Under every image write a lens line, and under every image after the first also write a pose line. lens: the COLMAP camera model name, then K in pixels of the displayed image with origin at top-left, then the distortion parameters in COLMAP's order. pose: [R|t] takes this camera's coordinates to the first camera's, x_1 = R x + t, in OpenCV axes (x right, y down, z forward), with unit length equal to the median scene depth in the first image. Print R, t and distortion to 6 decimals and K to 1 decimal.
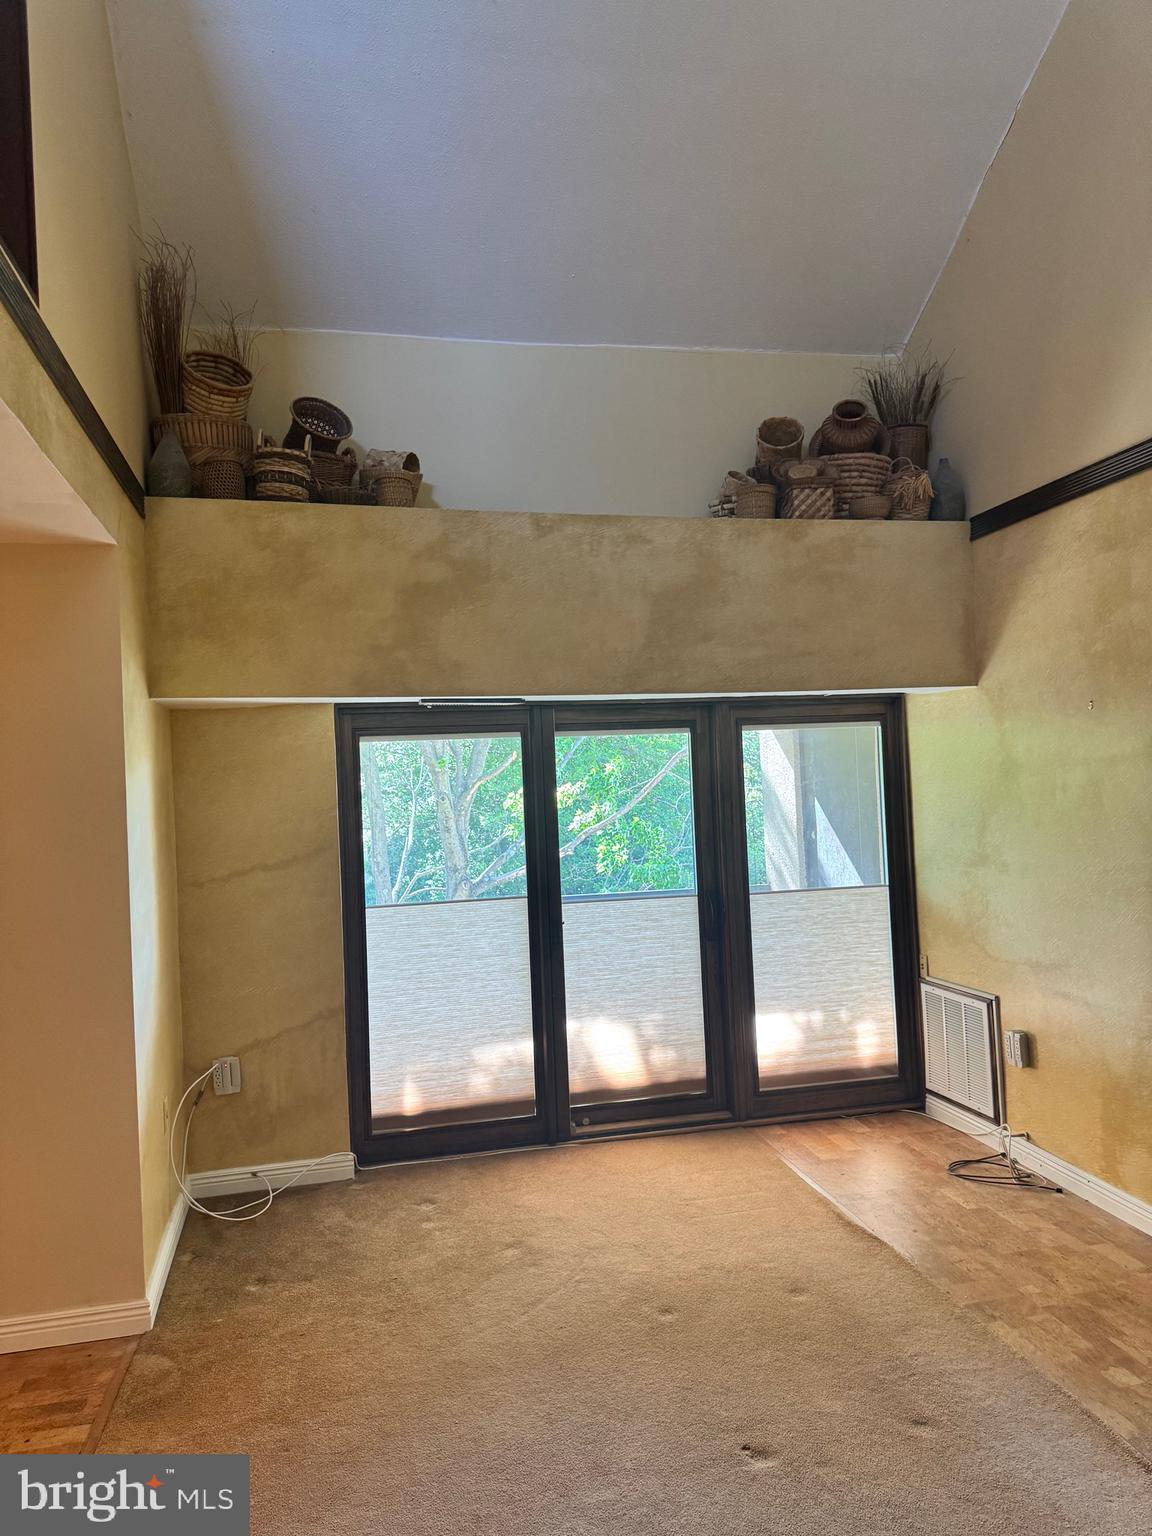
lens RADIAL K [[1089.7, 0, 567.7], [0, 1089.7, 760.1], [0, 0, 1]] dist [0.052573, -0.062854]
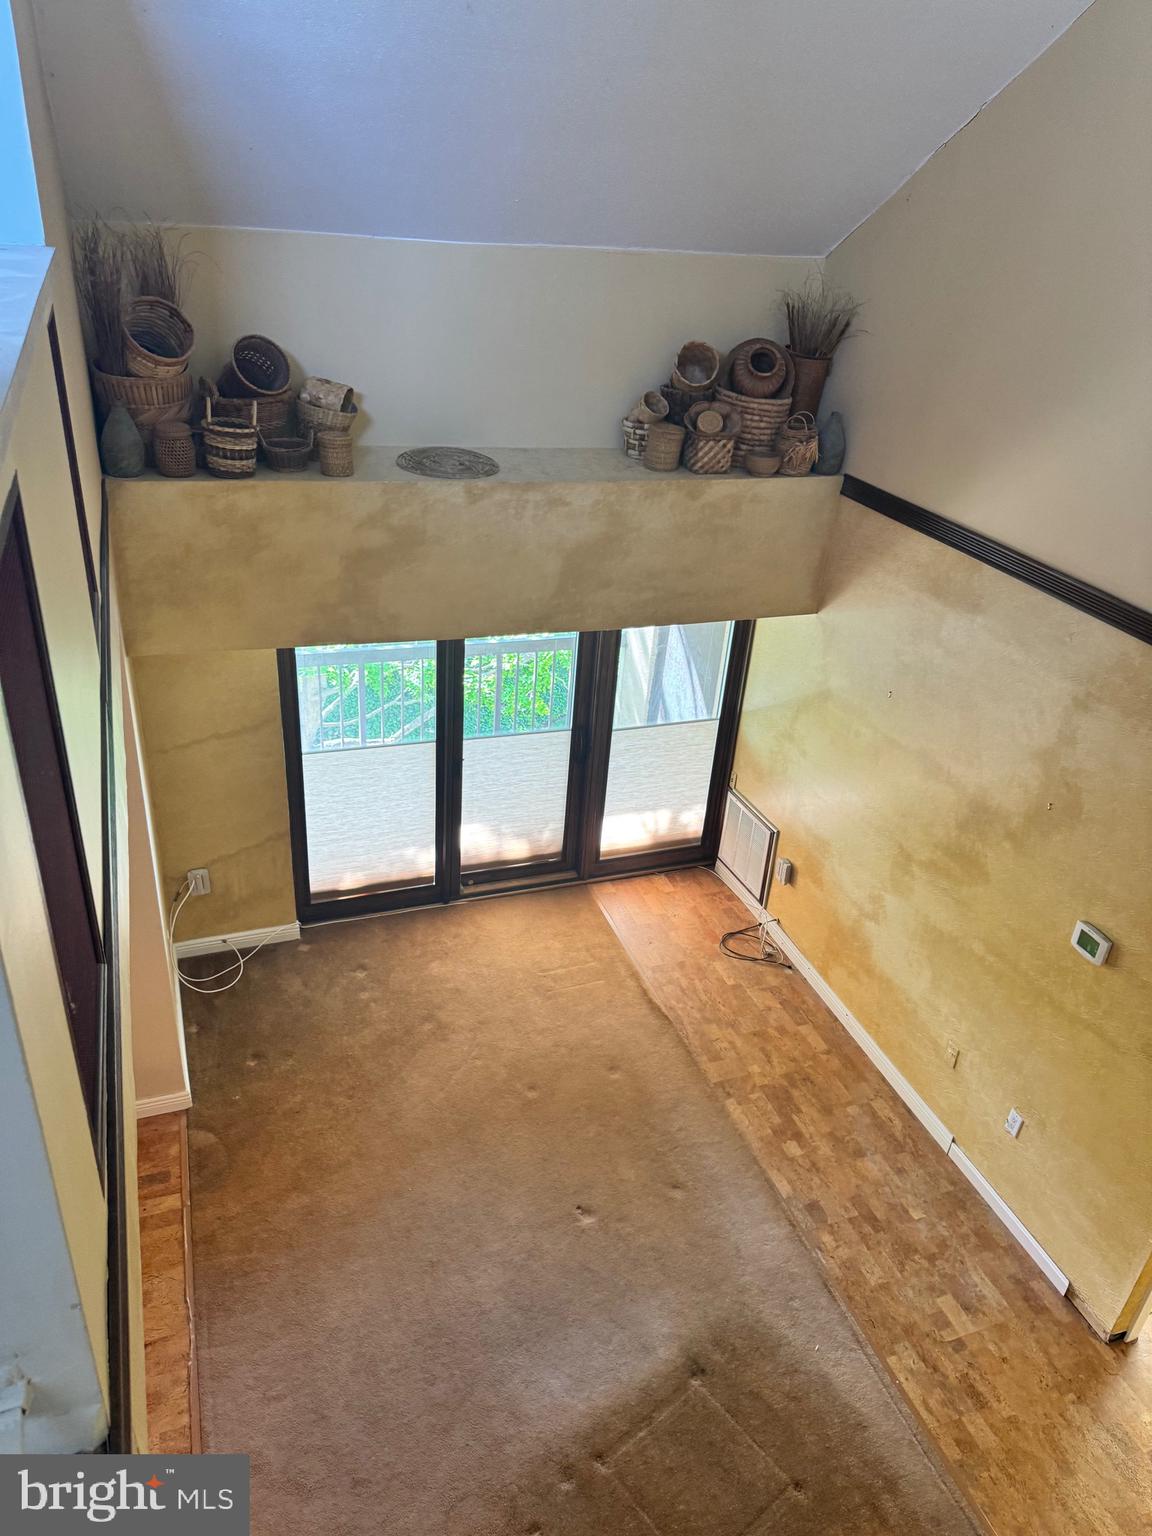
lens RADIAL K [[1089.7, 0, 572.1], [0, 1089.7, 760.1], [0, 0, 1]] dist [0.052573, -0.062854]
pose [[0.984633, 0.029399, 0.172146, -0.097787], [-0.111721, 0.863671, 0.491518, -0.484825], [-0.134228, -0.503197, 0.853683, -0.081356]]
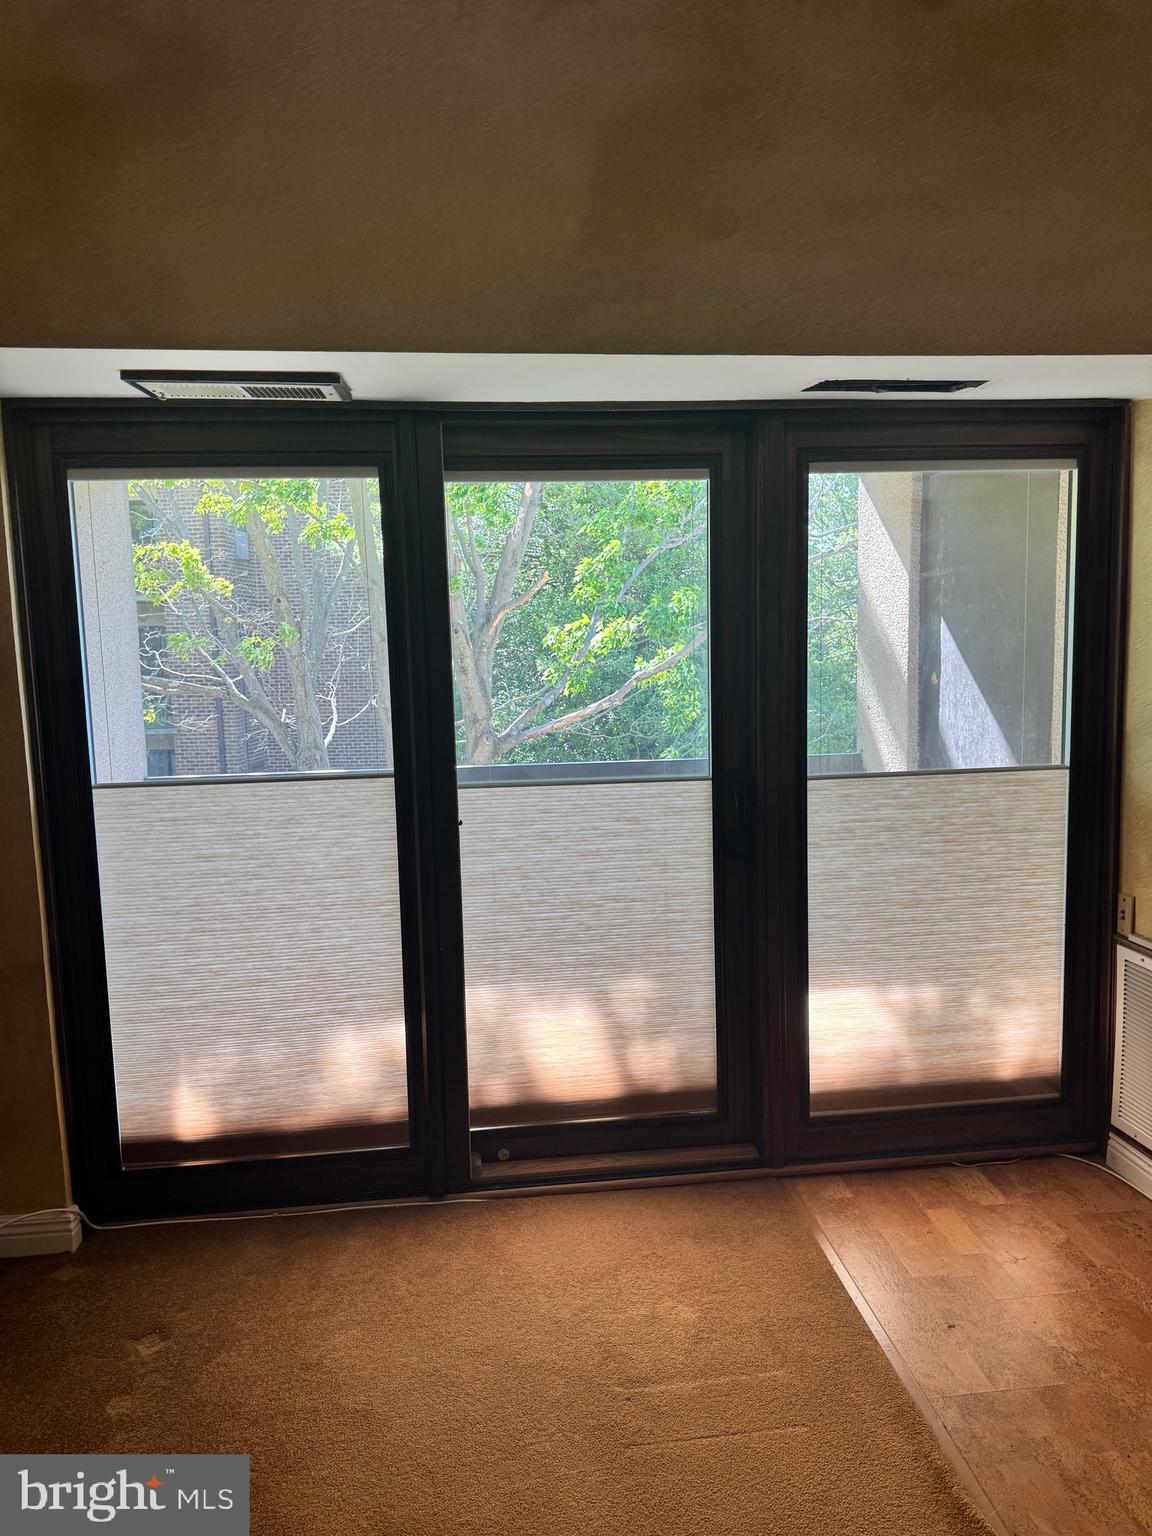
lens RADIAL K [[1089.7, 0, 567.6], [0, 1089.7, 766.4], [0, 0, 1]] dist [0.052573, -0.062854]
pose [[0.994485, 0.026507, -0.101479, 0.108352], [-0.011852, 0.989741, 0.142381, 0.042449], [0.104212, -0.140393, 0.984596, 0.473592]]
